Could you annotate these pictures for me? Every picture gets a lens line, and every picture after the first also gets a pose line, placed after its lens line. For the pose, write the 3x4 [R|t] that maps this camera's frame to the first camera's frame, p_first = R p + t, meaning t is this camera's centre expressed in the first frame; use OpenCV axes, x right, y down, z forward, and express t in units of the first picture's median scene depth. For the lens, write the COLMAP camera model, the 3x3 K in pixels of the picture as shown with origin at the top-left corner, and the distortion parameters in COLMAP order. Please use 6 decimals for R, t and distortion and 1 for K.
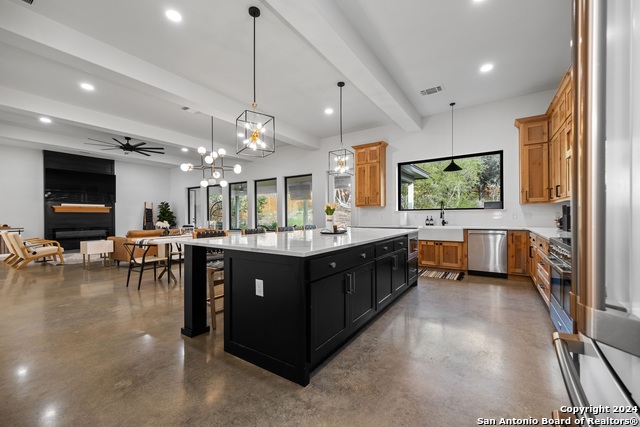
lens RADIAL K [[256.8, 0, 322.5], [0, 256.8, 215.2], [0, 0, 1]] dist [-0.000164, 0.000060]
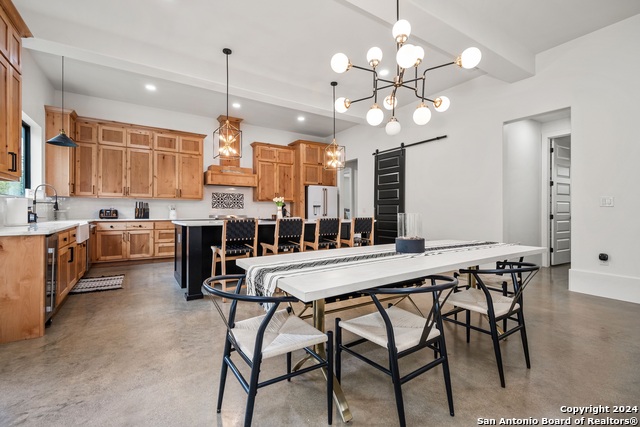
lens RADIAL K [[285.0, 0, 325.9], [0, 285.0, 212.2], [0, 0, 1]] dist [0.009796, -0.000798]
pose [[-0.923900, 0.004253, 0.382610, -0.555549], [0.003935, 0.999991, -0.001615, 0.023469], [-0.382614, 0.000013, -0.923908, 1.648517]]
